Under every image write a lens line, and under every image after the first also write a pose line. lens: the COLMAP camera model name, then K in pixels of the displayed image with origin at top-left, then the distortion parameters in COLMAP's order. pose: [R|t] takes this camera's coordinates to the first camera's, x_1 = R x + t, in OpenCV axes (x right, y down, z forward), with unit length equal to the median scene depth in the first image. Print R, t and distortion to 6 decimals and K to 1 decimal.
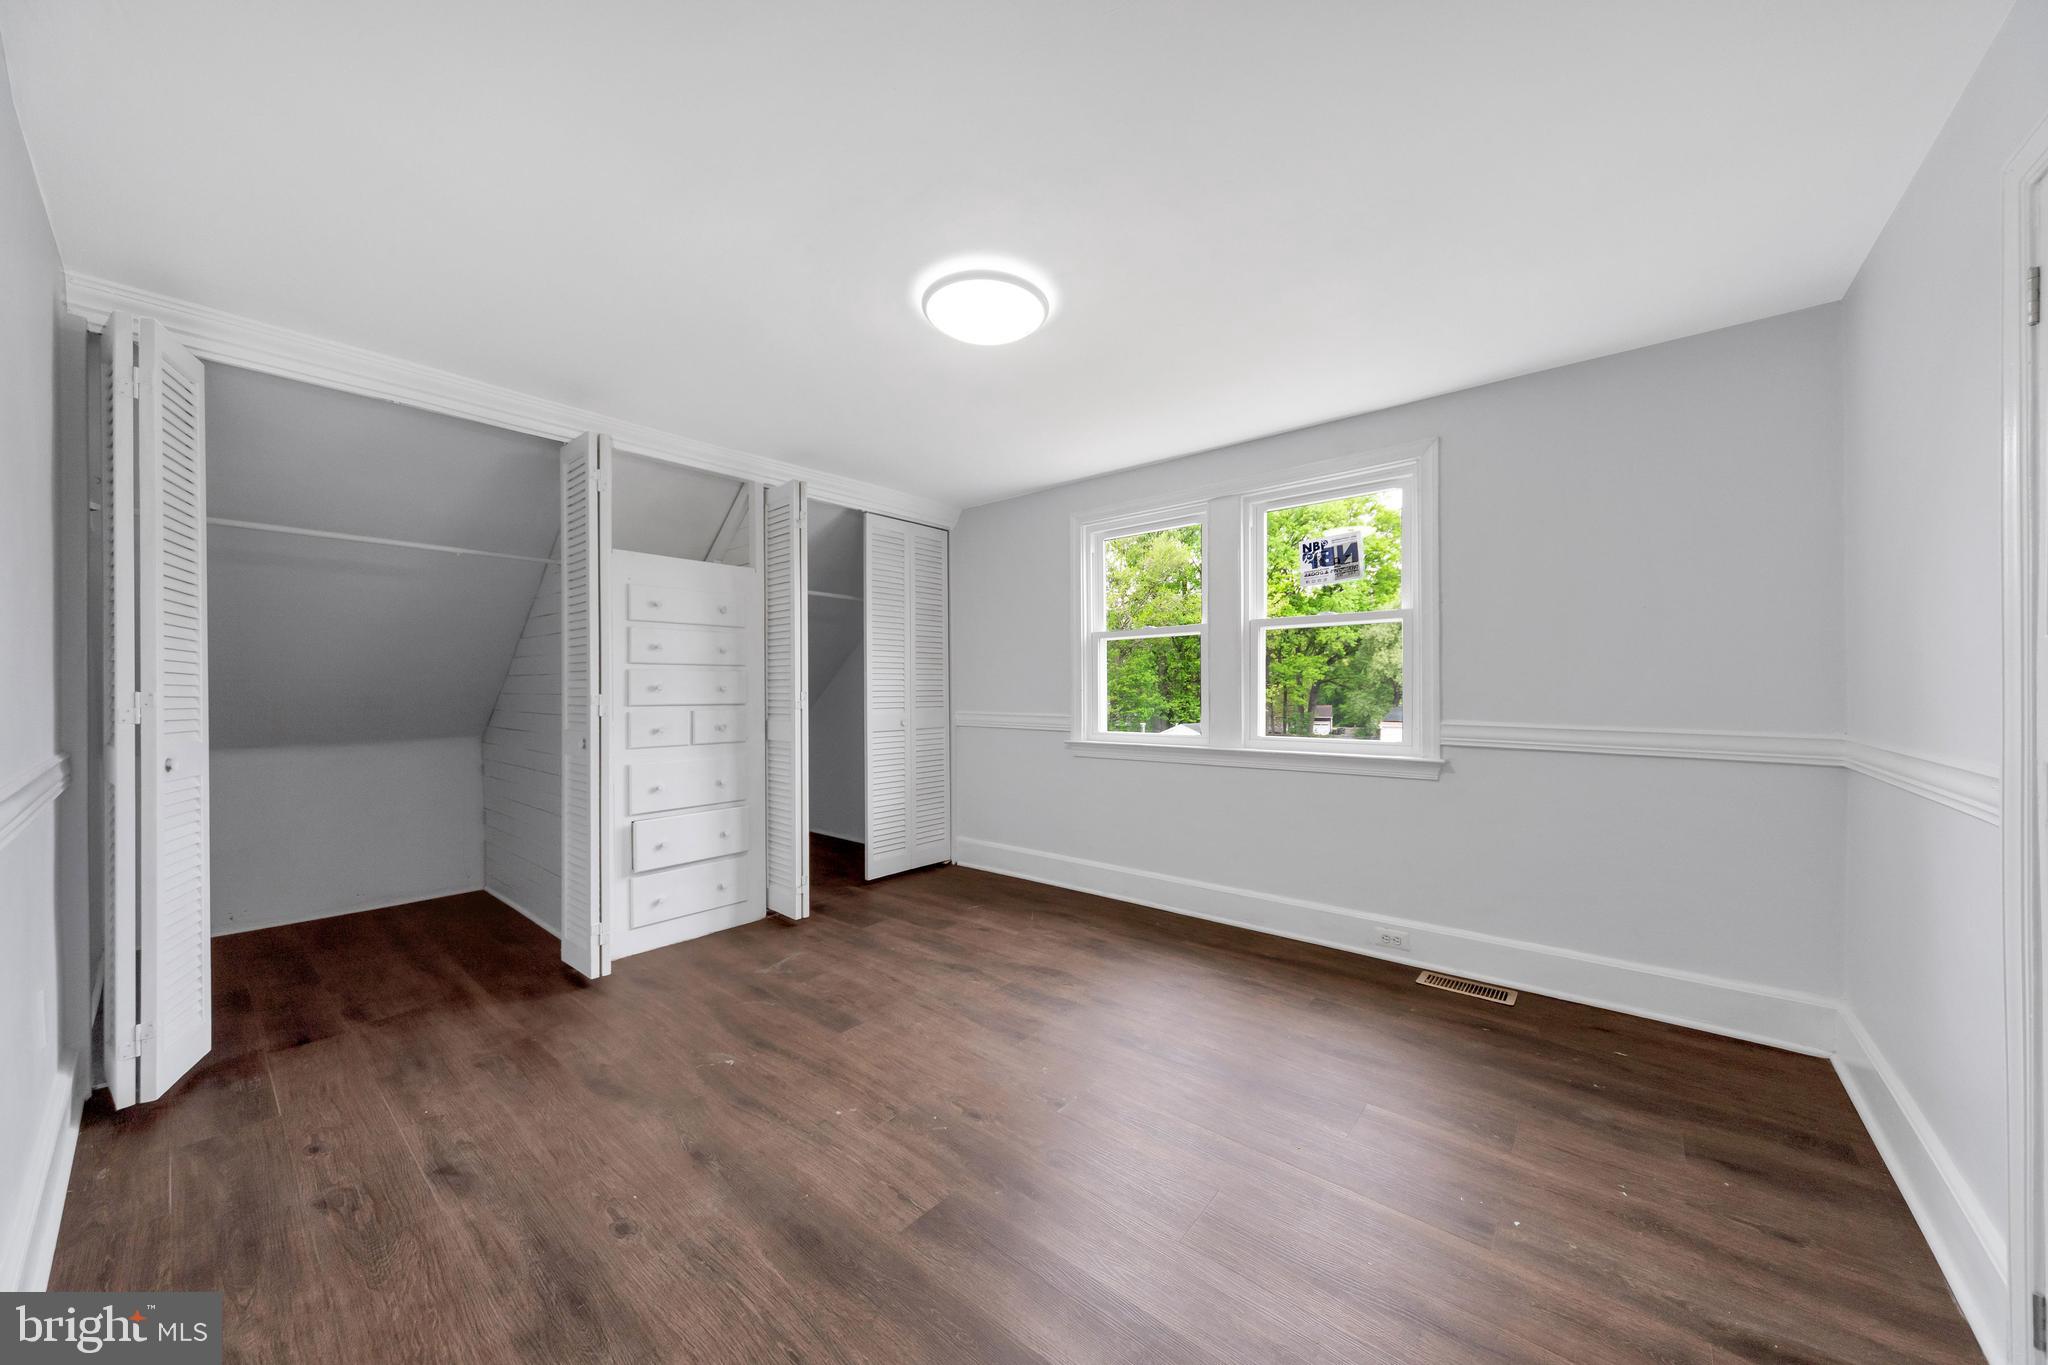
lens RADIAL K [[705.3, 0, 1020.6], [0, 705.3, 704.5], [0, 0, 1]] dist [0.007631, 0.000116]
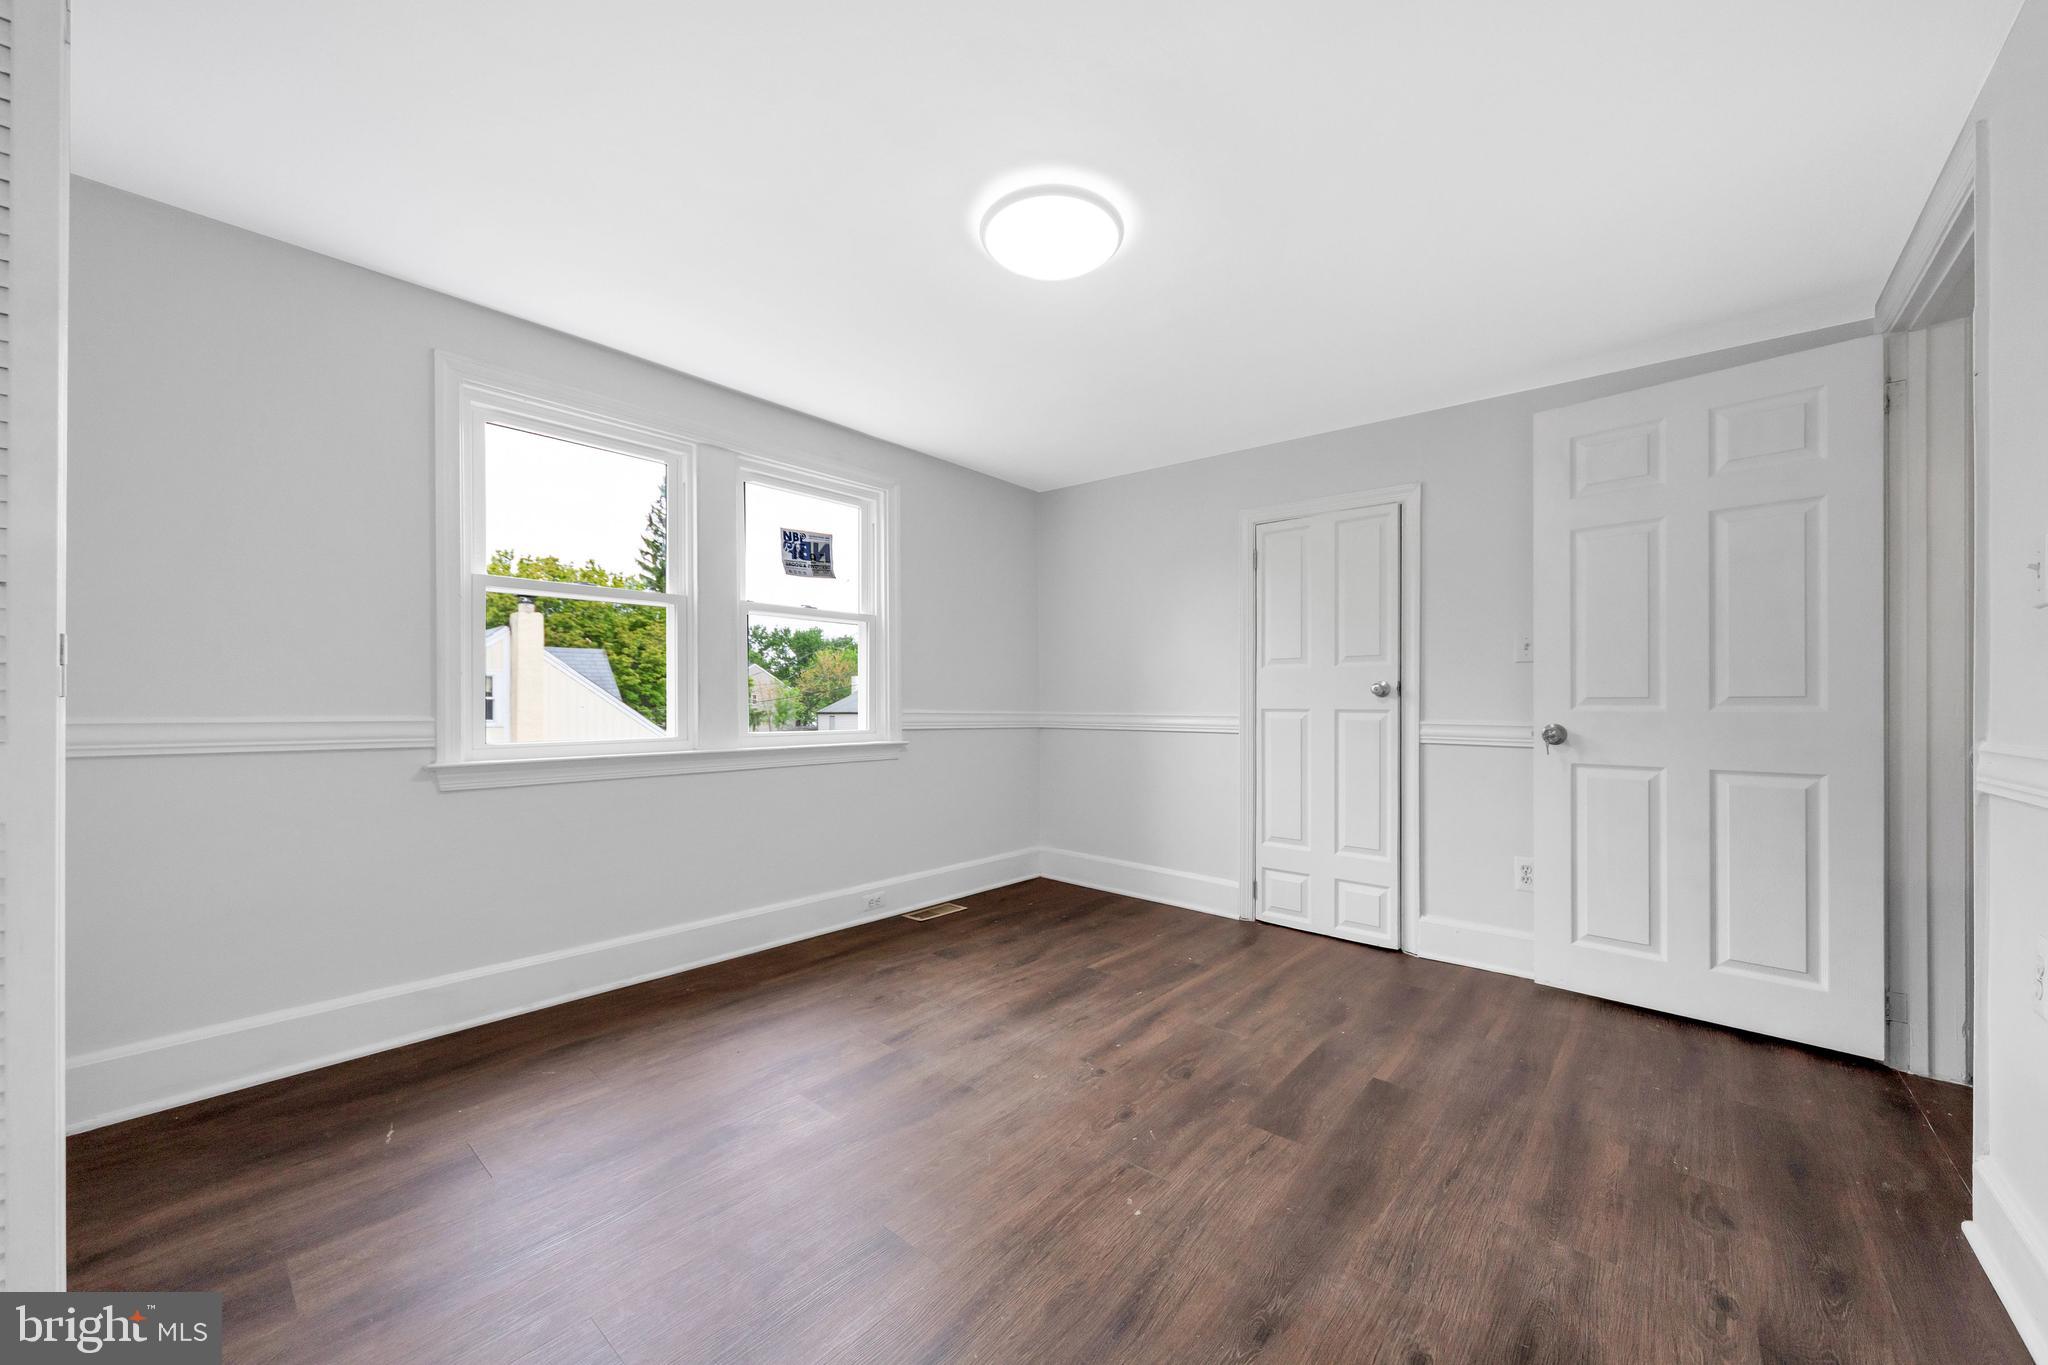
lens RADIAL K [[754.0, 0, 1057.0], [0, 754.0, 706.5], [0, 0, 1]] dist [0.007680, -0.000277]
pose [[-0.007212, -0.000608, 0.999974, -0.710495], [0.015574, 0.999878, 0.000720, 0.019900], [-0.999853, 0.015579, -0.007201, 0.719047]]
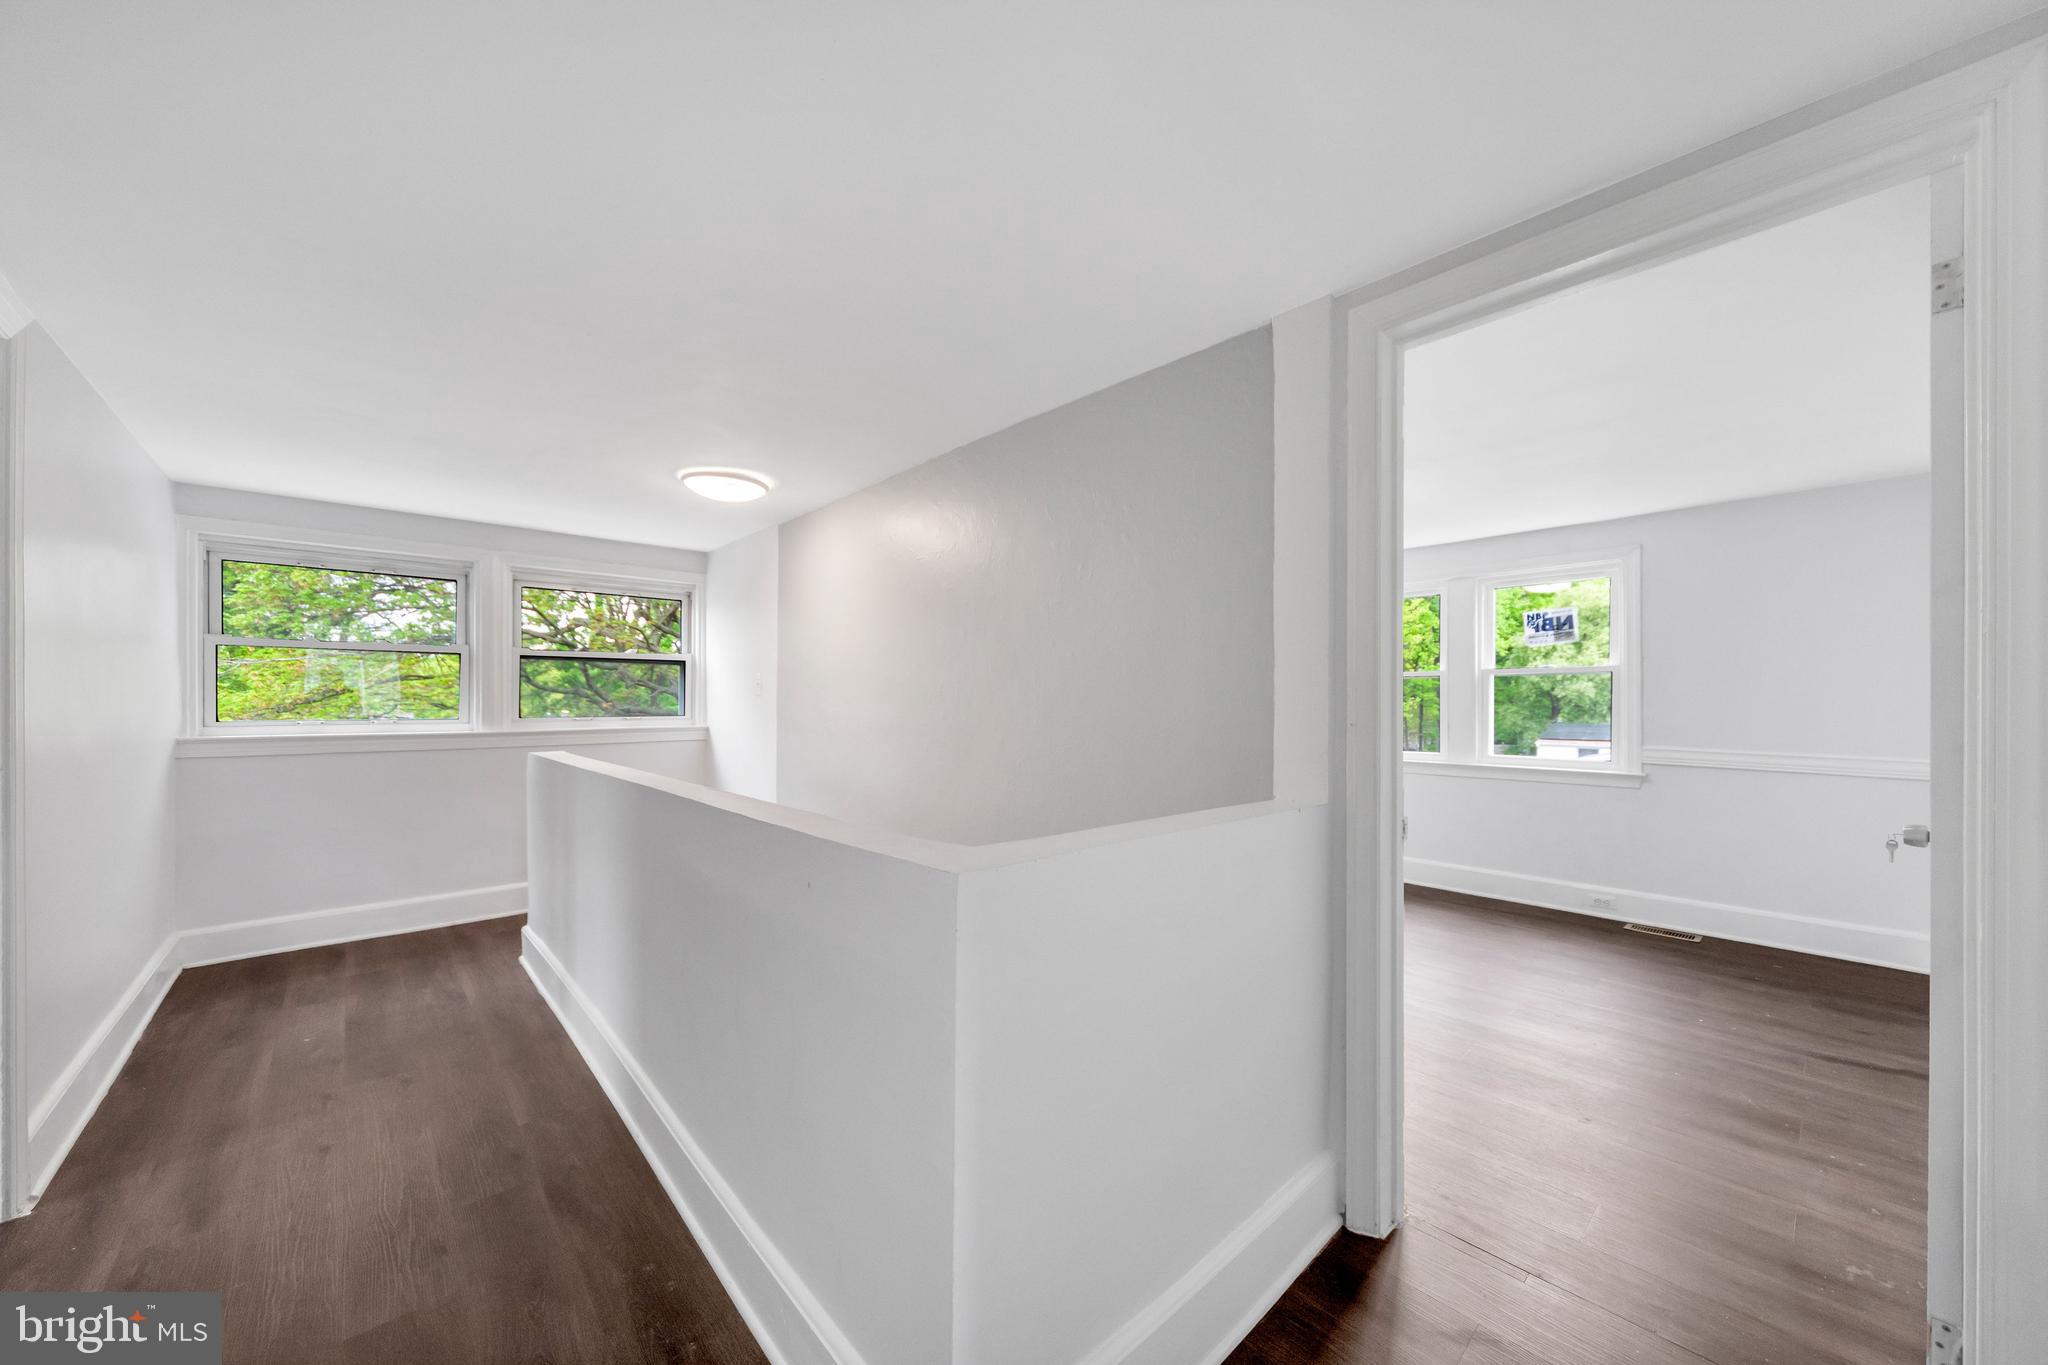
lens RADIAL K [[754.0, 0, 1014.4], [0, 754.0, 709.6], [0, 0, 1]] dist [0.007680, -0.000277]
pose [[0.992176, 0.004777, -0.124759, -0.445788], [-0.005690, 0.999960, -0.006960, -0.031406], [0.124721, 0.007615, 0.992163, -0.636540]]
